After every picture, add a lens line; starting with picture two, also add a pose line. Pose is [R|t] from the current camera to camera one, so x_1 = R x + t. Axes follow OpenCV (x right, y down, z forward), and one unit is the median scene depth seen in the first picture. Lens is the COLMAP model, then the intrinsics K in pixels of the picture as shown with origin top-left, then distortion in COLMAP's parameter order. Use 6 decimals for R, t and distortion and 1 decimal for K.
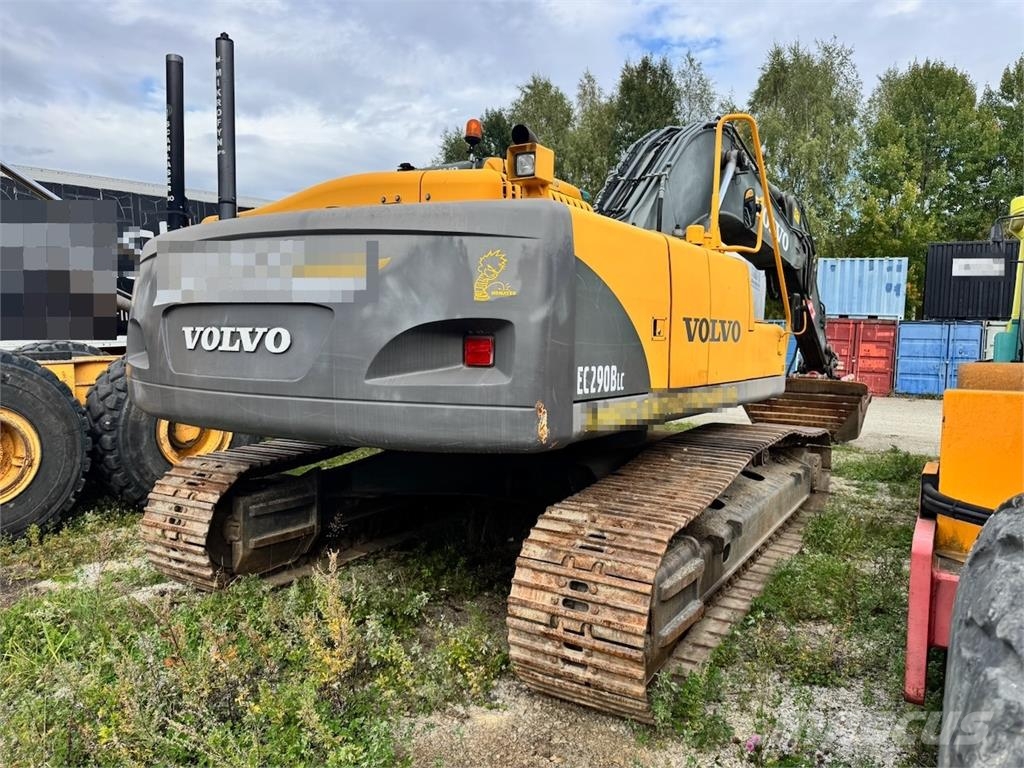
lens RADIAL K [[719.0, 0, 515.7], [0, 719.0, 377.7], [0, 0, 1]] dist [0.066249, -0.081676]
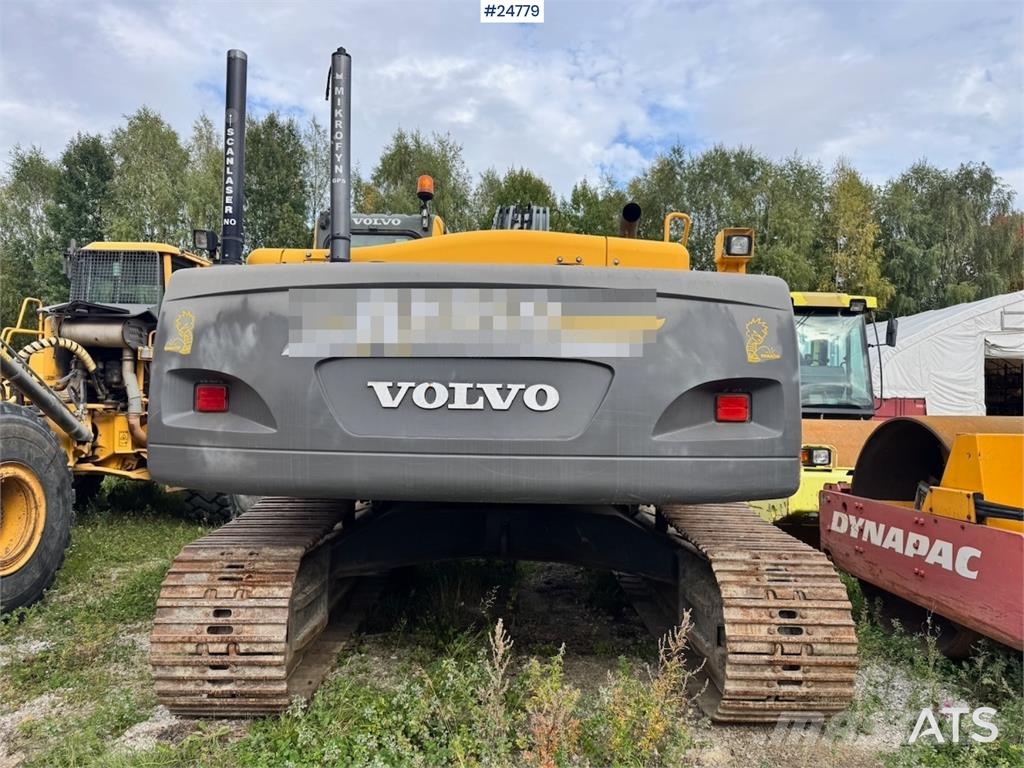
lens RADIAL K [[719.0, 0, 512.6], [0, 719.0, 388.1], [0, 0, 1]] dist [0.066249, -0.081676]
pose [[0.851820, 0.011413, 0.523710, -0.611832], [0.024607, 0.997787, -0.061769, -0.004804], [-0.523256, 0.065503, 0.849654, 0.158177]]
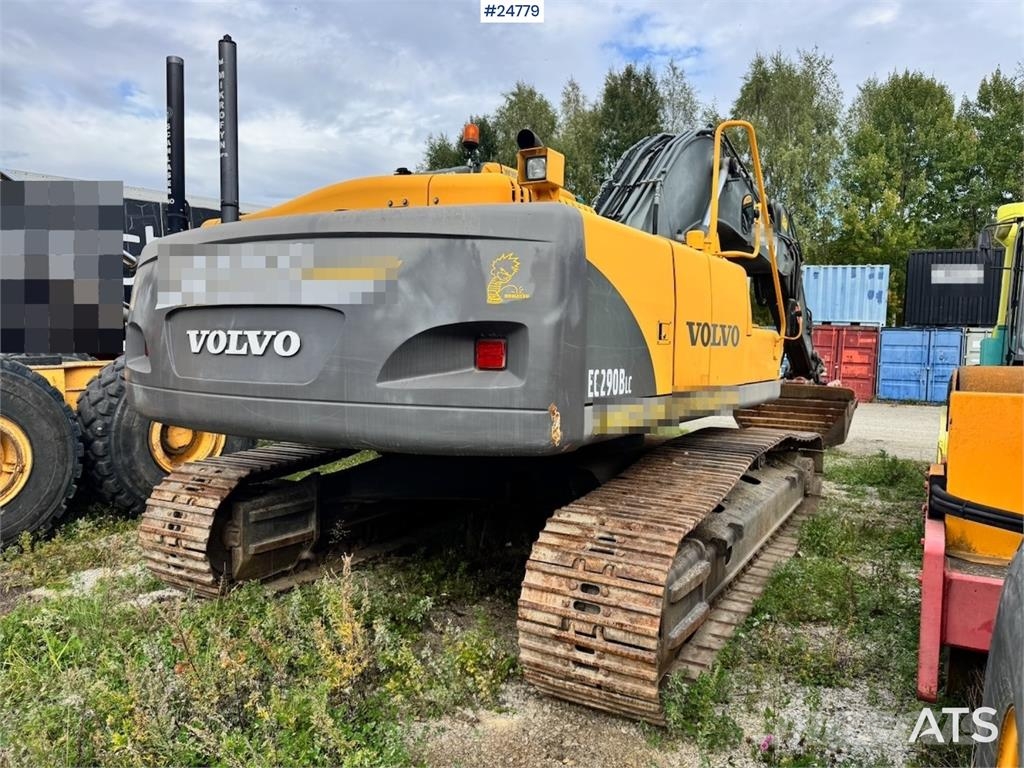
lens RADIAL K [[719.0, 0, 515.1], [0, 719.0, 380.9], [0, 0, 1]] dist [0.066249, -0.081676]
pose [[0.999751, -0.000514, 0.022303, -0.026691], [0.000618, 0.999989, -0.004625, 0.003263], [-0.022300, 0.004638, 0.999741, -0.000981]]
